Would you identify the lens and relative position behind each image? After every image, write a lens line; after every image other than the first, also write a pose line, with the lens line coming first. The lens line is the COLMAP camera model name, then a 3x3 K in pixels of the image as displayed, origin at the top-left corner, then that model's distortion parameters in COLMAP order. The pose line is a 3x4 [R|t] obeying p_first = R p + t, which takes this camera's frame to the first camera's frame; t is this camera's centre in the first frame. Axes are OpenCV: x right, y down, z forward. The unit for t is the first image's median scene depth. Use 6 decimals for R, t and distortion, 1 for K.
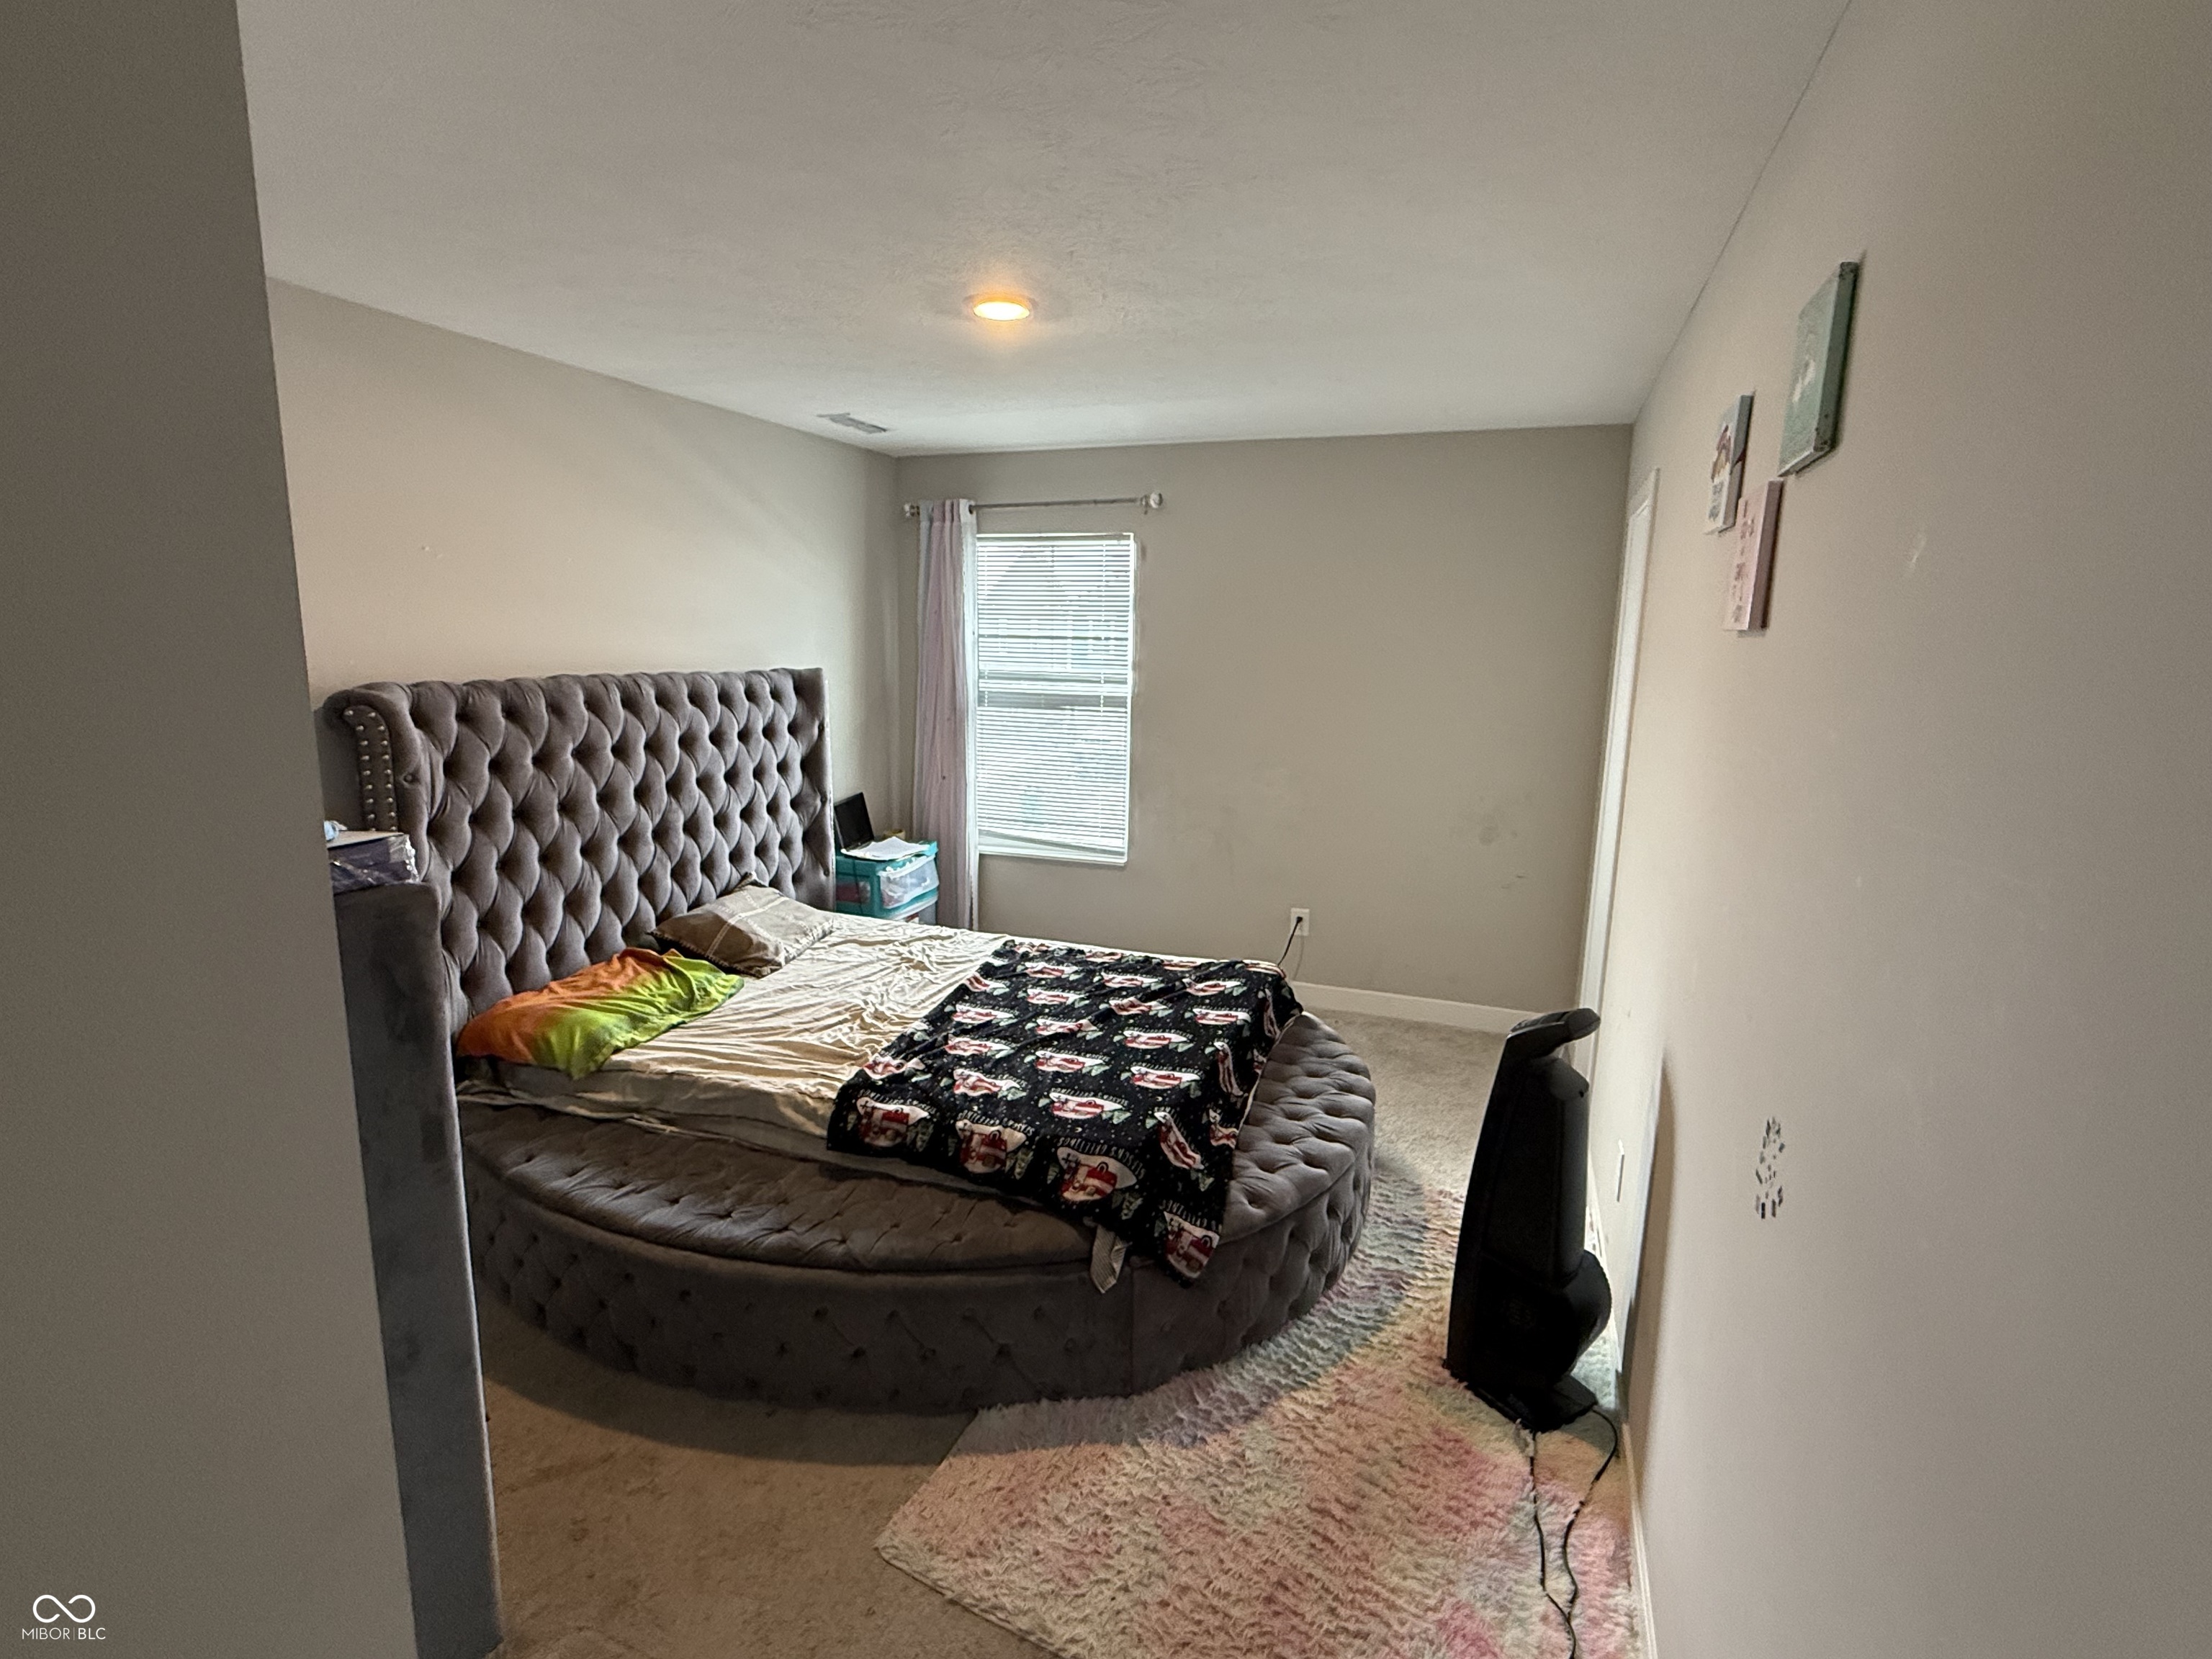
lens RADIAL K [[1087.8, 0, 1103.5], [0, 1087.8, 824.6], [0, 0, 1]] dist [-0.000842, 0.000263]
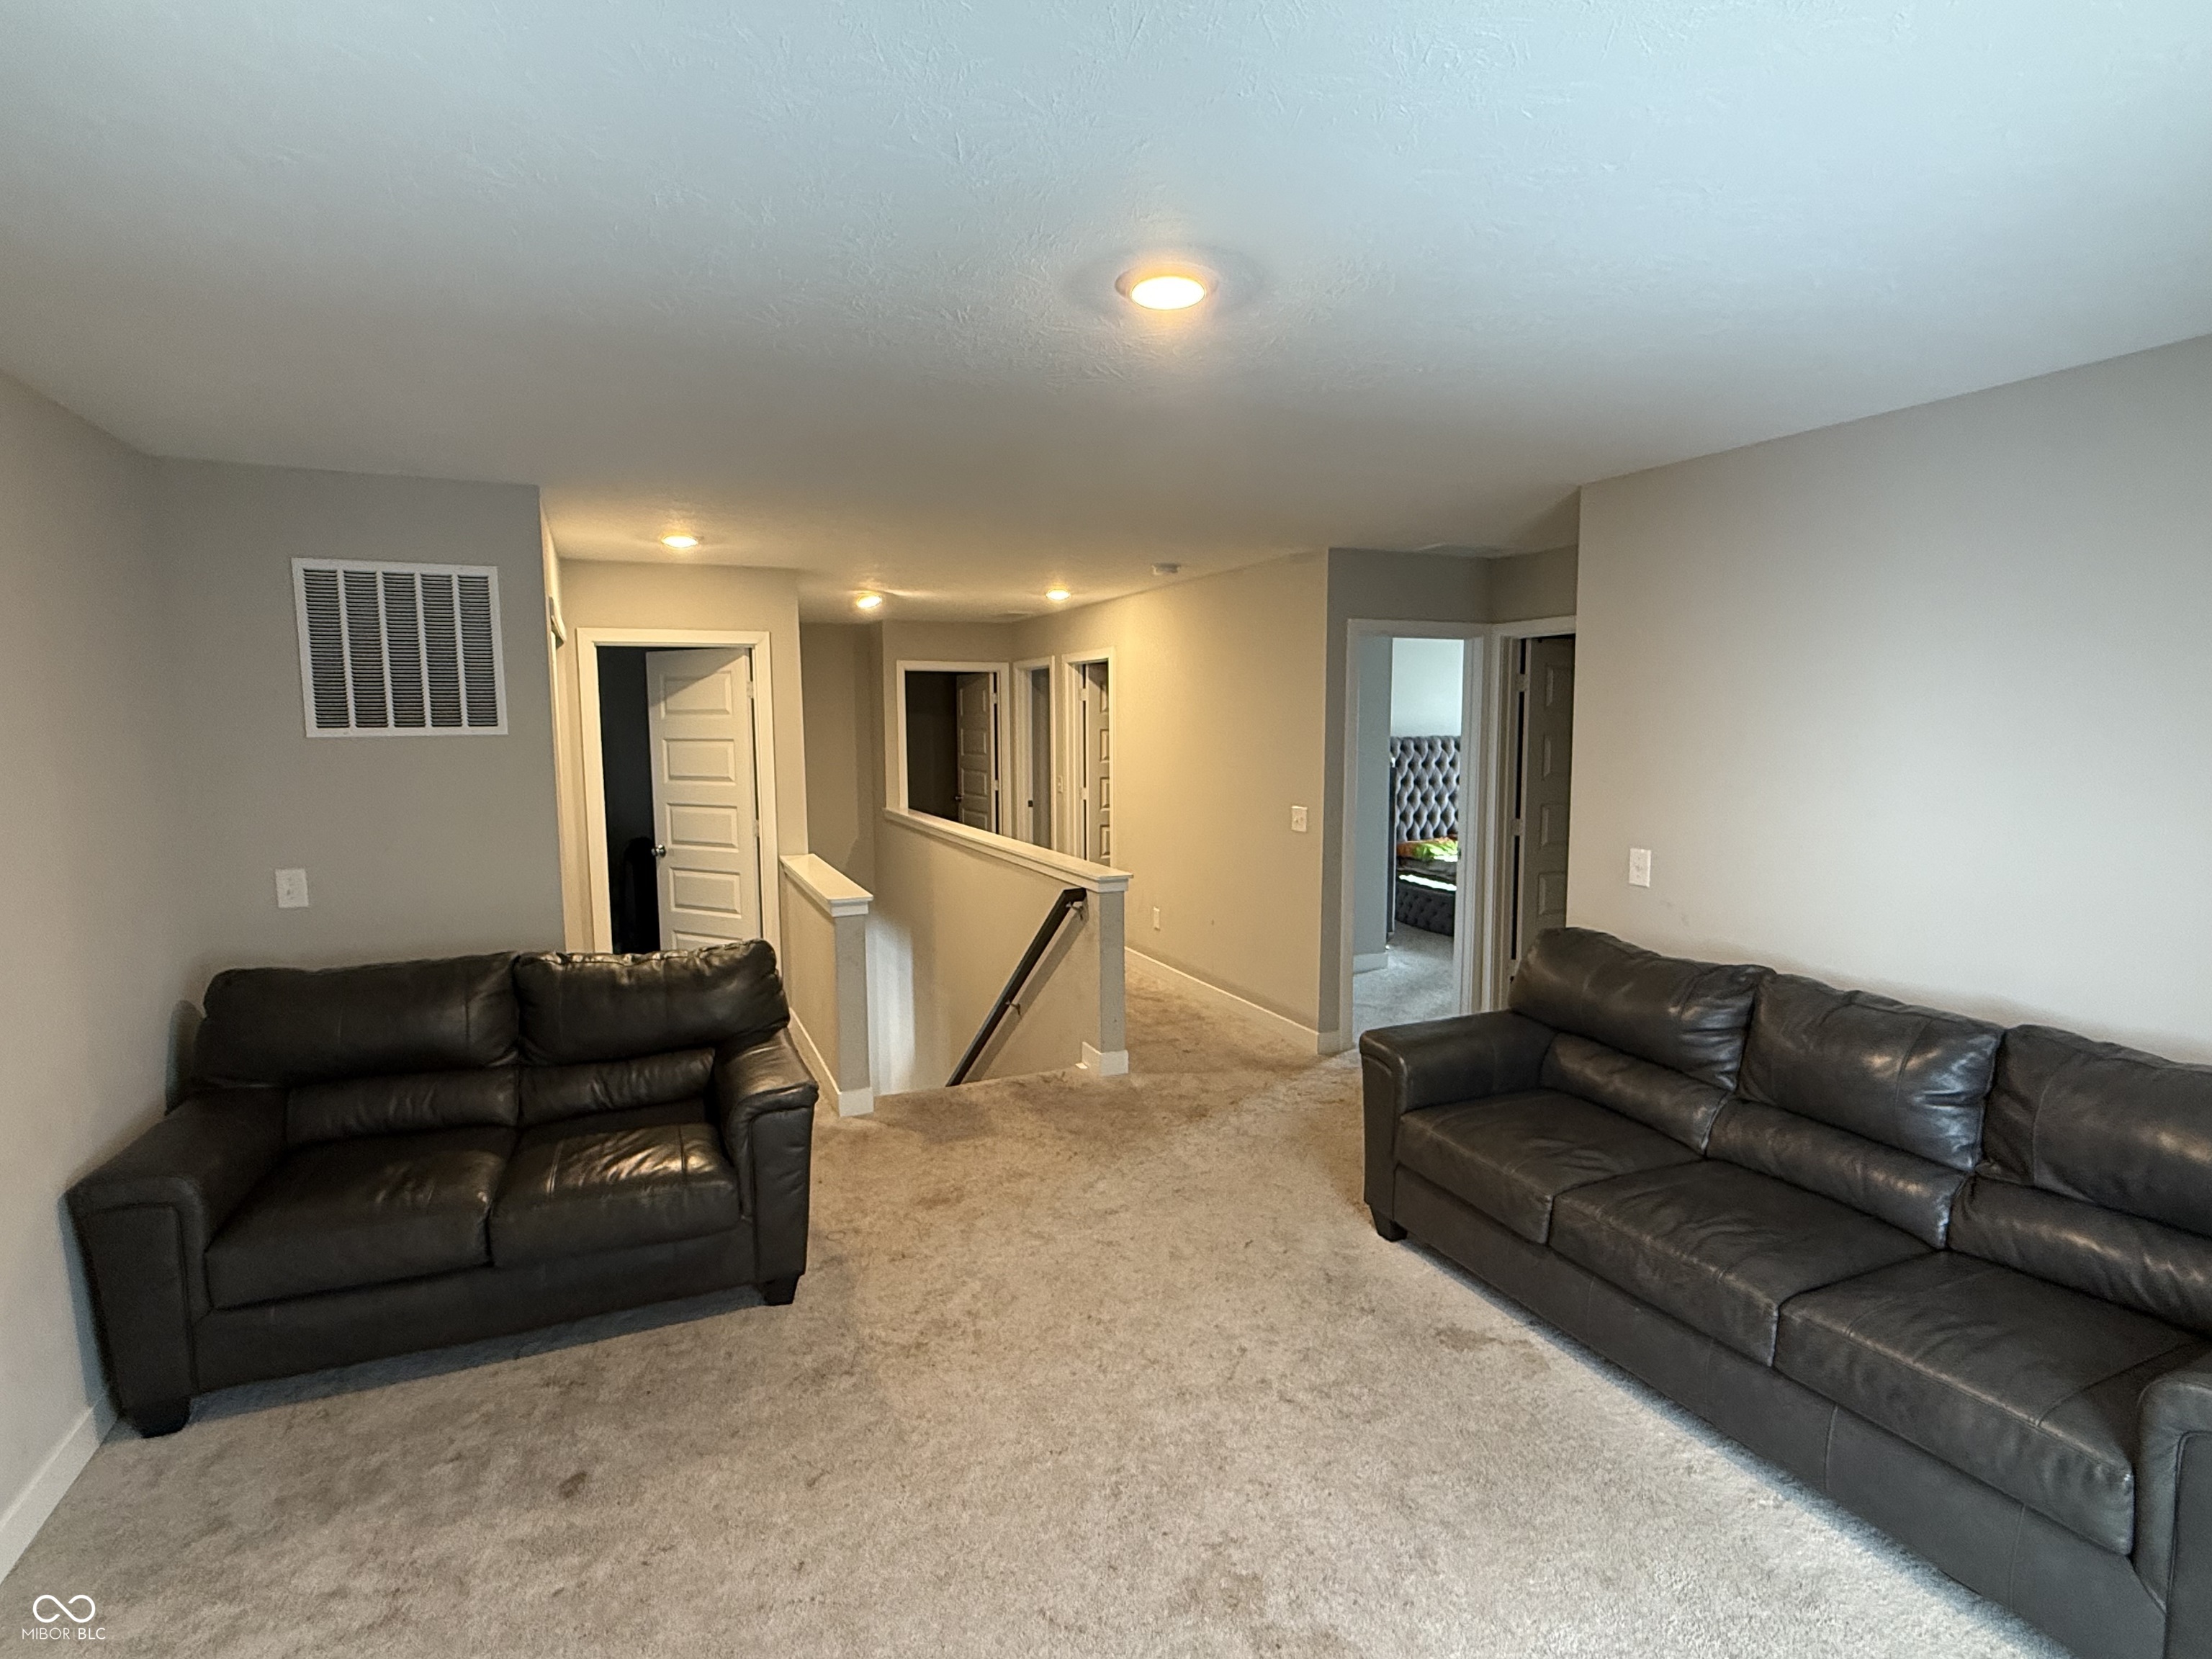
lens RADIAL K [[1087.8, 0, 1103.5], [0, 1087.8, 824.6], [0, 0, 1]] dist [-0.000842, 0.000263]
pose [[0.701598, 0.050189, -0.710803, 0.940641], [-0.109567, 0.993252, -0.038015, 0.300653], [0.704099, 0.104552, 0.702363, -1.604083]]
